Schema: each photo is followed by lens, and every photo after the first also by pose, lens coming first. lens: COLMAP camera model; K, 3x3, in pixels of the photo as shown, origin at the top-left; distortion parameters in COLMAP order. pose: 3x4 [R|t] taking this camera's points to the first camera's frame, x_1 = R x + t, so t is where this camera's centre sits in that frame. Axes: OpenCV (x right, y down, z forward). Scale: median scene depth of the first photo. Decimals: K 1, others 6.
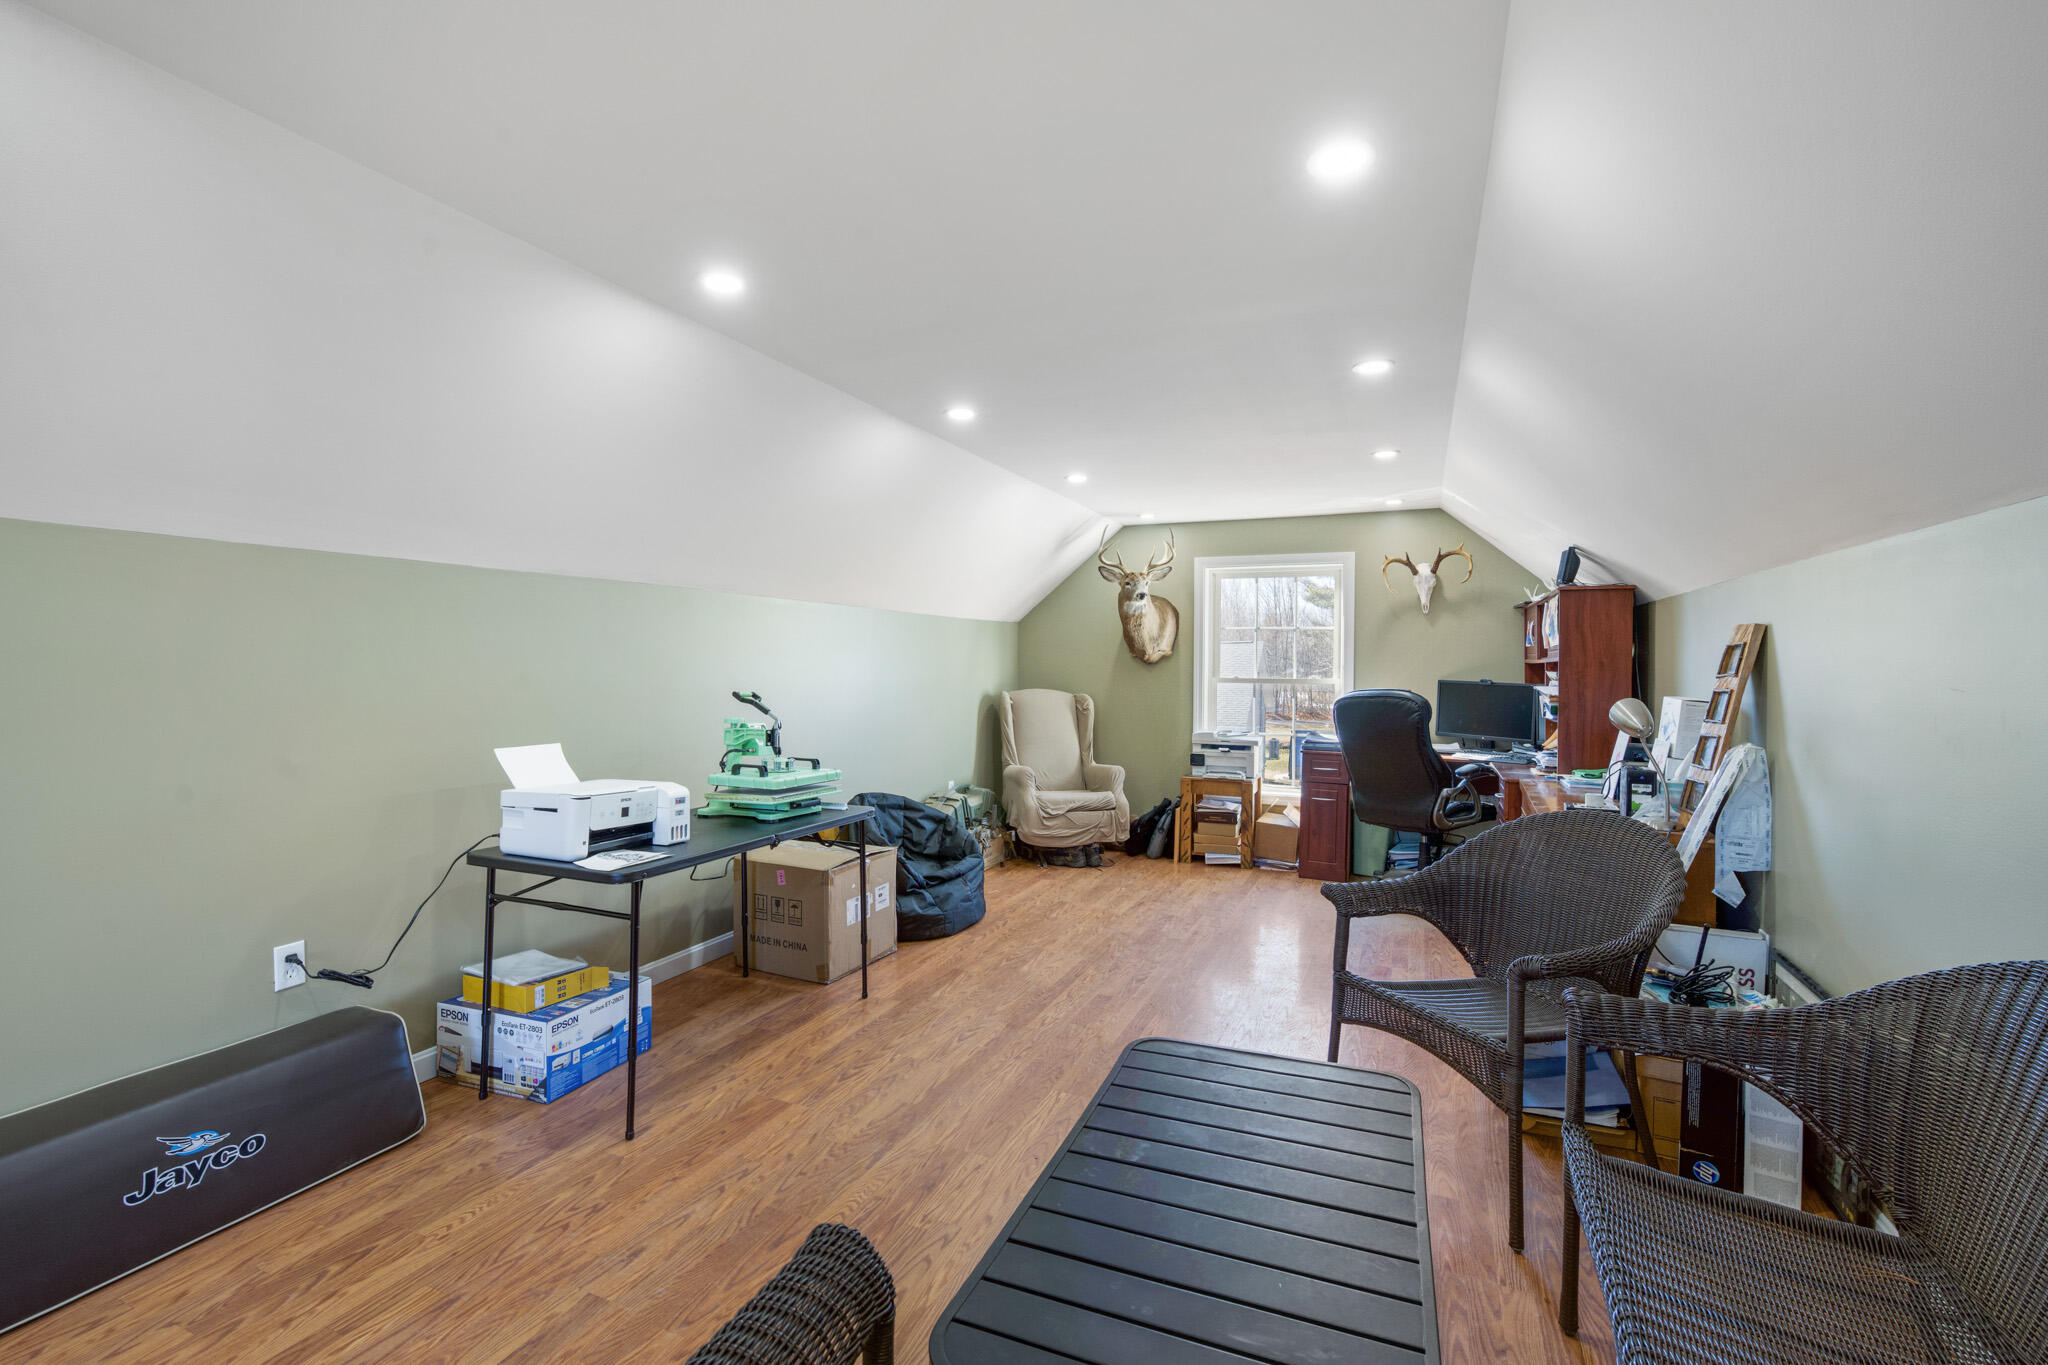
lens RADIAL K [[915.7, 0, 1024.0], [0, 915.7, 682.5], [0, 0, 1]] dist [0.002516, -0.000029]
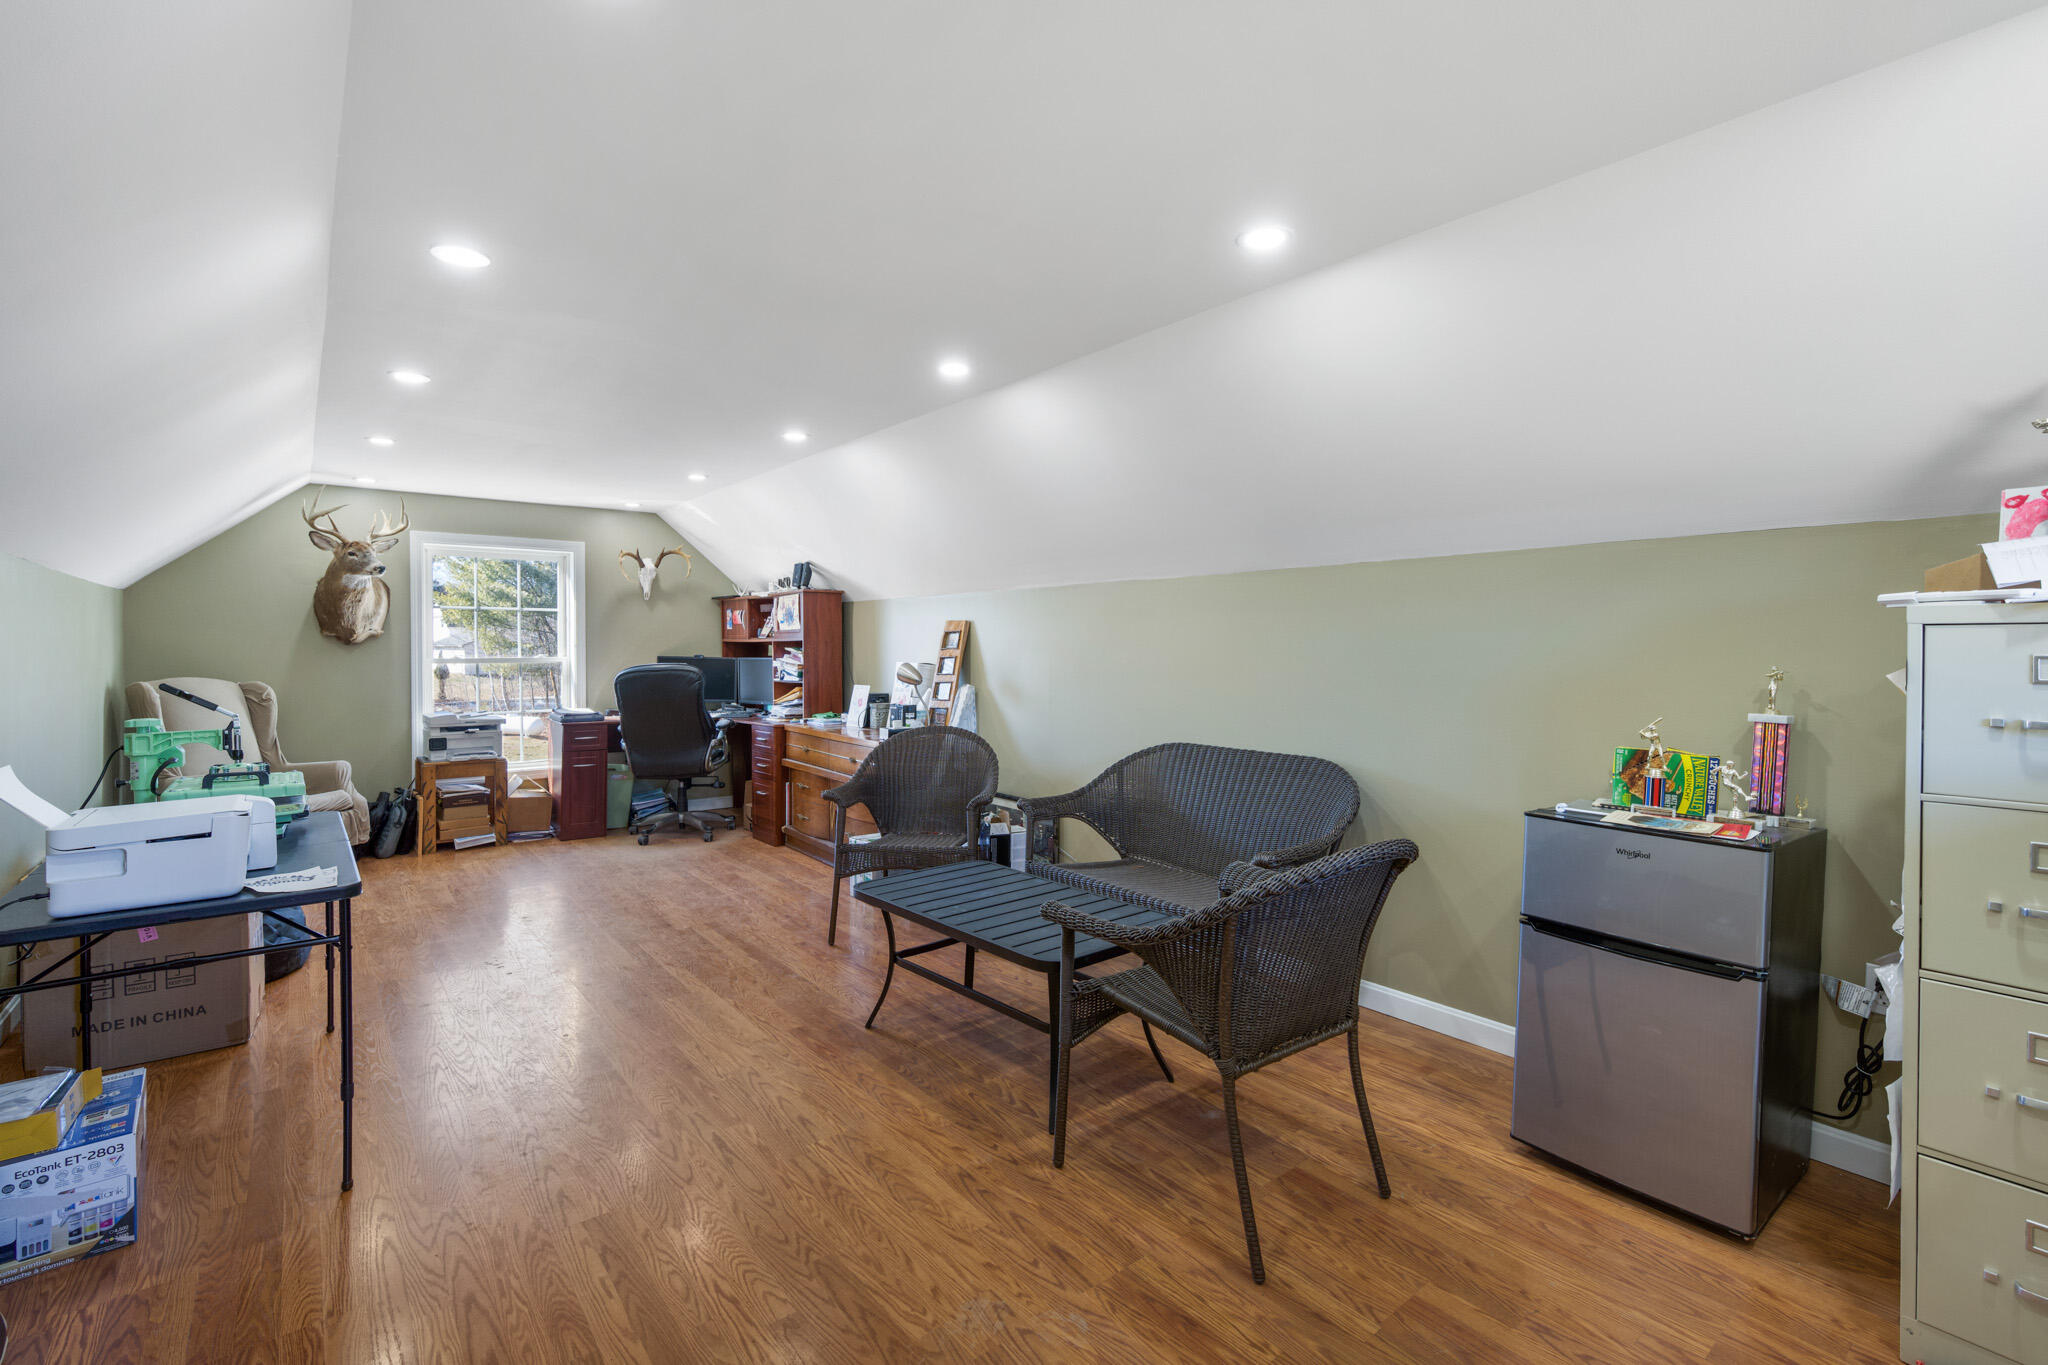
lens RADIAL K [[915.7, 0, 1024.0], [0, 915.7, 682.5], [0, 0, 1]] dist [0.002516, -0.000029]
pose [[0.472001, -0.042602, 0.880568, -0.374419], [0.022098, 0.999090, 0.036491, -0.001631], [-0.881321, 0.002235, 0.472513, 0.007166]]
